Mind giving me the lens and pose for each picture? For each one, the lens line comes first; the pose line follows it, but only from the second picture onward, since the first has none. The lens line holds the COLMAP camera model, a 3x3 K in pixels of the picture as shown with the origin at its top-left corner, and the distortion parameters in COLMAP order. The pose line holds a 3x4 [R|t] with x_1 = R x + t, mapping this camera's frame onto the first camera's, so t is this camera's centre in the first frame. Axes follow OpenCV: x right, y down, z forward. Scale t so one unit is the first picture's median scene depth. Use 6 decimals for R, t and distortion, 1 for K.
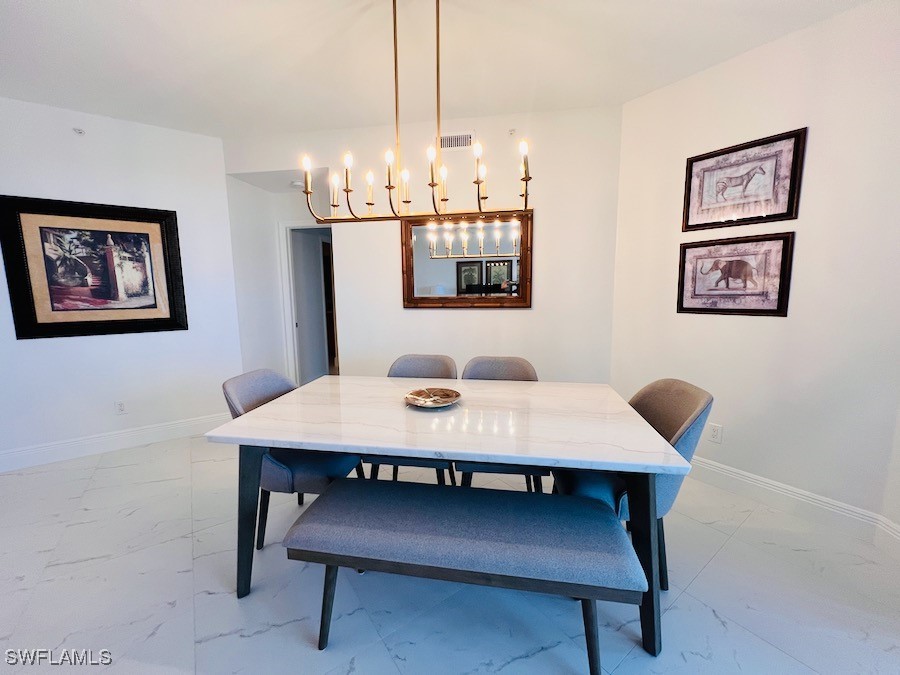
lens RADIAL K [[361.3, 0, 446.7], [0, 361.3, 336.1], [0, 0, 1]] dist [0.000081, -0.000264]
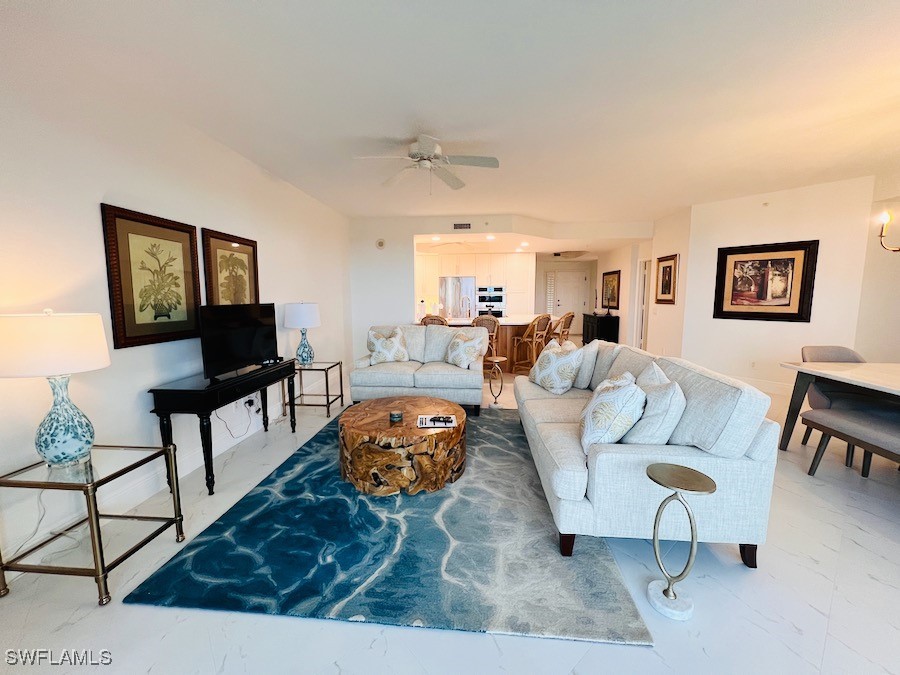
lens RADIAL K [[361.3, 0, 446.7], [0, 361.3, 336.1], [0, 0, 1]] dist [0.000081, -0.000264]
pose [[0.072738, 0.121832, -0.989882, 0.805535], [-0.129951, 0.985208, 0.111708, 0.084459], [0.988849, 0.120511, 0.087495, -0.717400]]
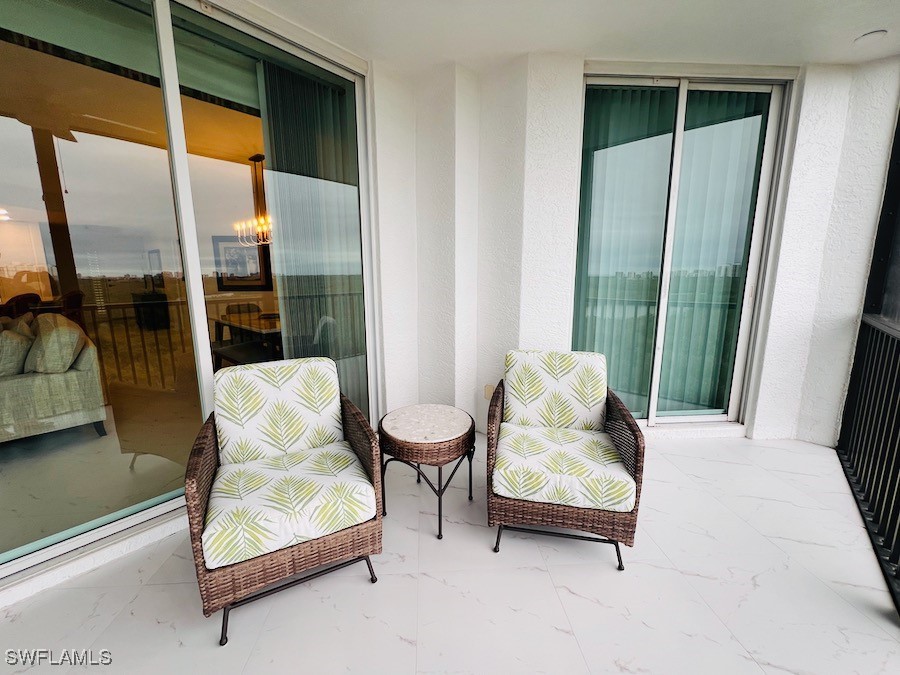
lens RADIAL K [[361.3, 0, 446.7], [0, 361.3, 336.1], [0, 0, 1]] dist [0.000081, -0.000264]
pose [[0.847011, 0.093855, -0.523225, 1.812231], [-0.072702, 0.995494, 0.060877, 0.060967], [0.526581, -0.013524, 0.850018, -0.397140]]
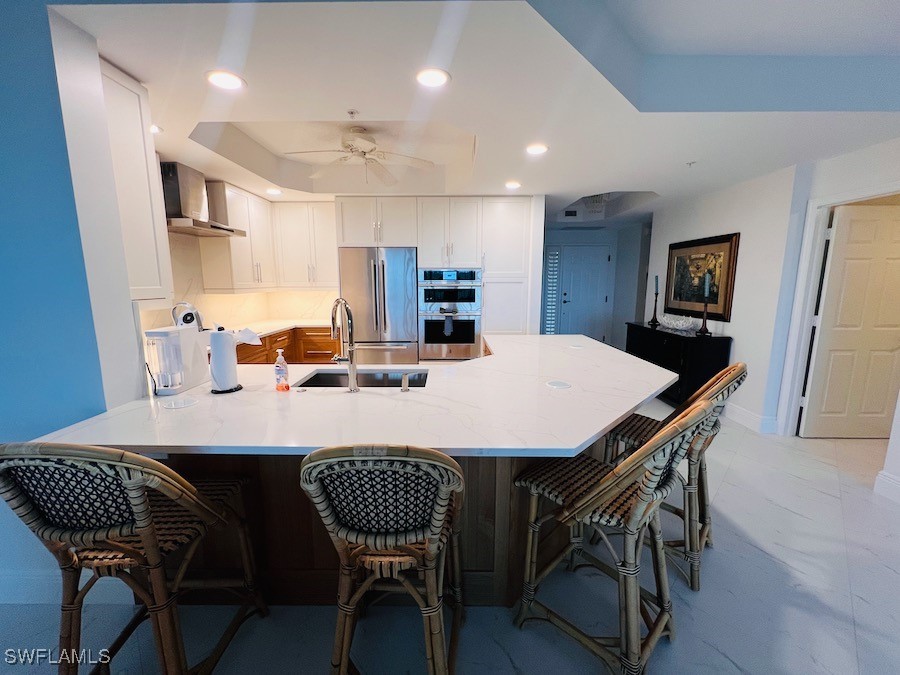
lens RADIAL K [[361.3, 0, 446.7], [0, 361.3, 336.1], [0, 0, 1]] dist [0.000081, -0.000264]
pose [[0.151537, 0.159212, -0.975545, -1.222211], [-0.134677, 0.981064, 0.139193, 0.014034], [0.979234, 0.110291, 0.170110, -0.267345]]
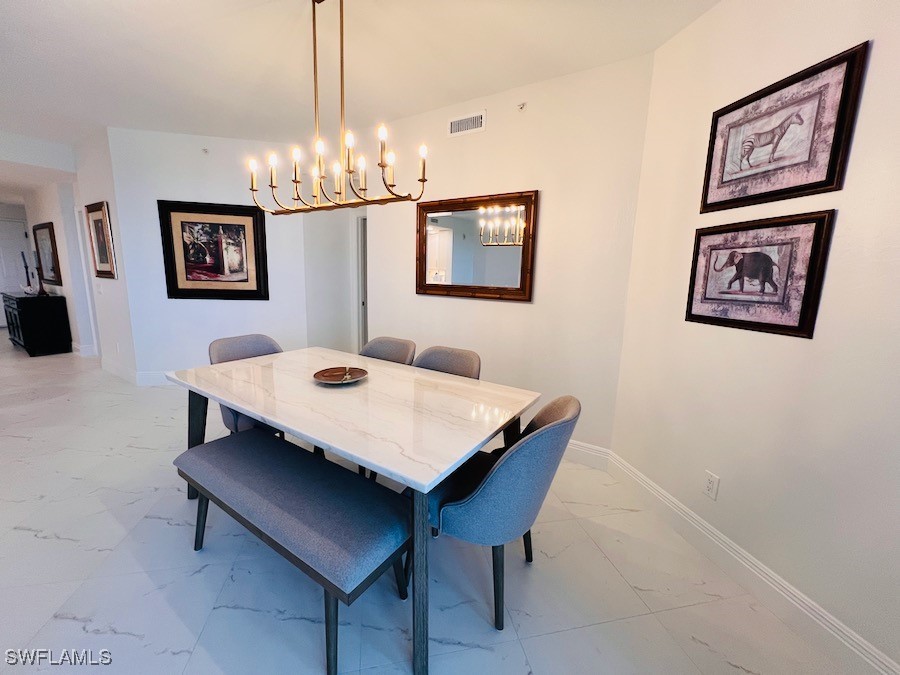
lens RADIAL K [[361.3, 0, 446.7], [0, 361.3, 336.1], [0, 0, 1]] dist [0.000081, -0.000264]
pose [[0.912923, 0.107405, -0.393746, 0.515846], [-0.093520, 0.994133, 0.054346, -0.027768], [0.397273, -0.012791, 0.917611, 0.103917]]
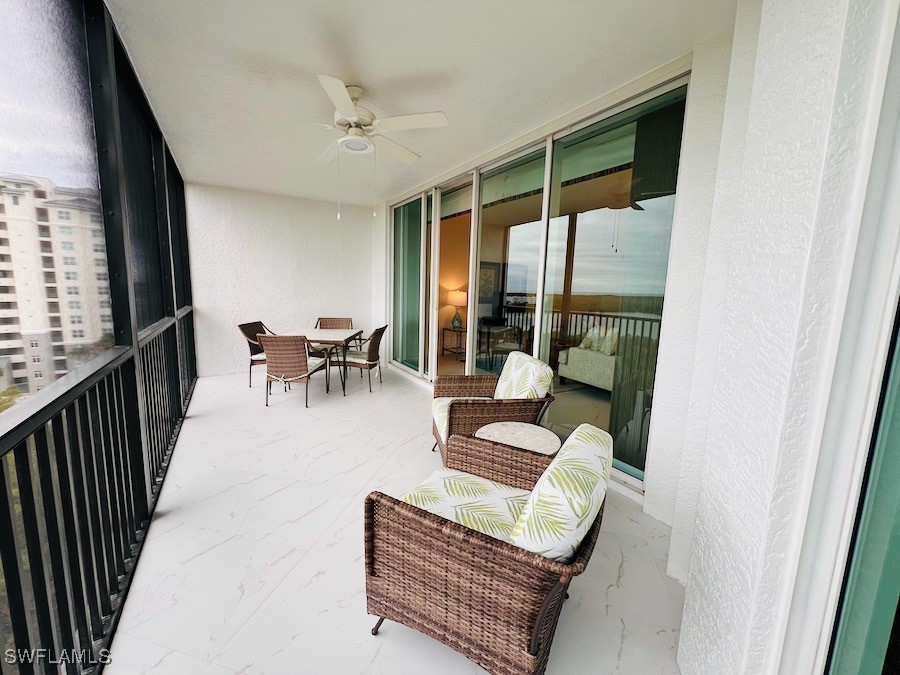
lens RADIAL K [[361.3, 0, 446.7], [0, 361.3, 336.1], [0, 0, 1]] dist [0.000081, -0.000264]
pose [[-0.764621, 0.074193, -0.640196, 2.044608], [-0.107448, 0.964773, 0.240140, -0.130622], [0.635461, 0.252404, -0.729714, 0.781576]]
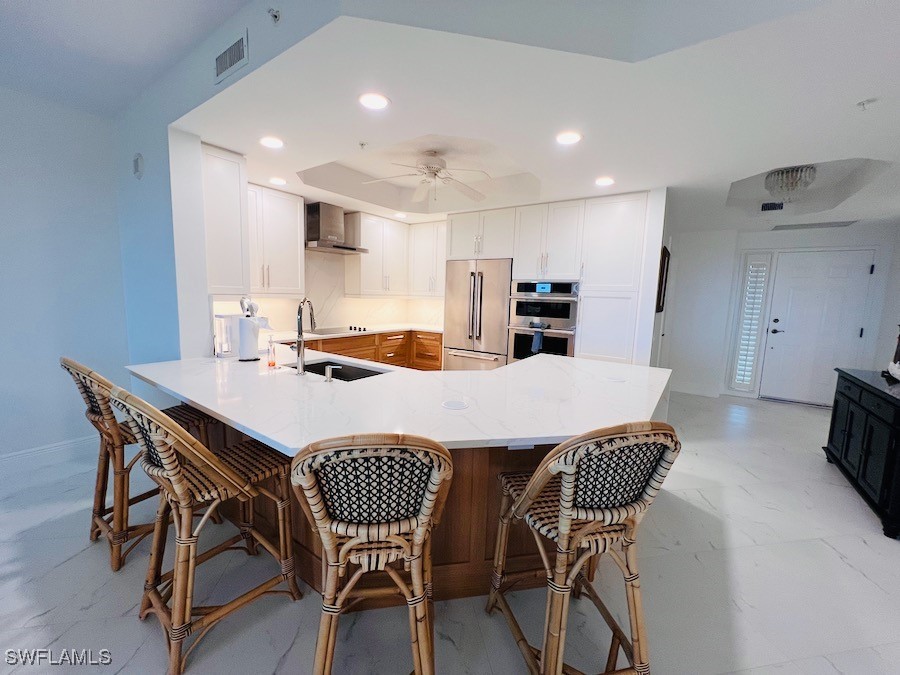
lens RADIAL K [[361.3, 0, 446.7], [0, 361.3, 336.1], [0, 0, 1]] dist [0.000081, -0.000264]
pose [[-0.441097, 0.101931, -0.891652, -1.326806], [-0.147941, 0.971679, 0.184265, -0.057750], [0.885182, 0.213190, -0.413525, 0.355626]]
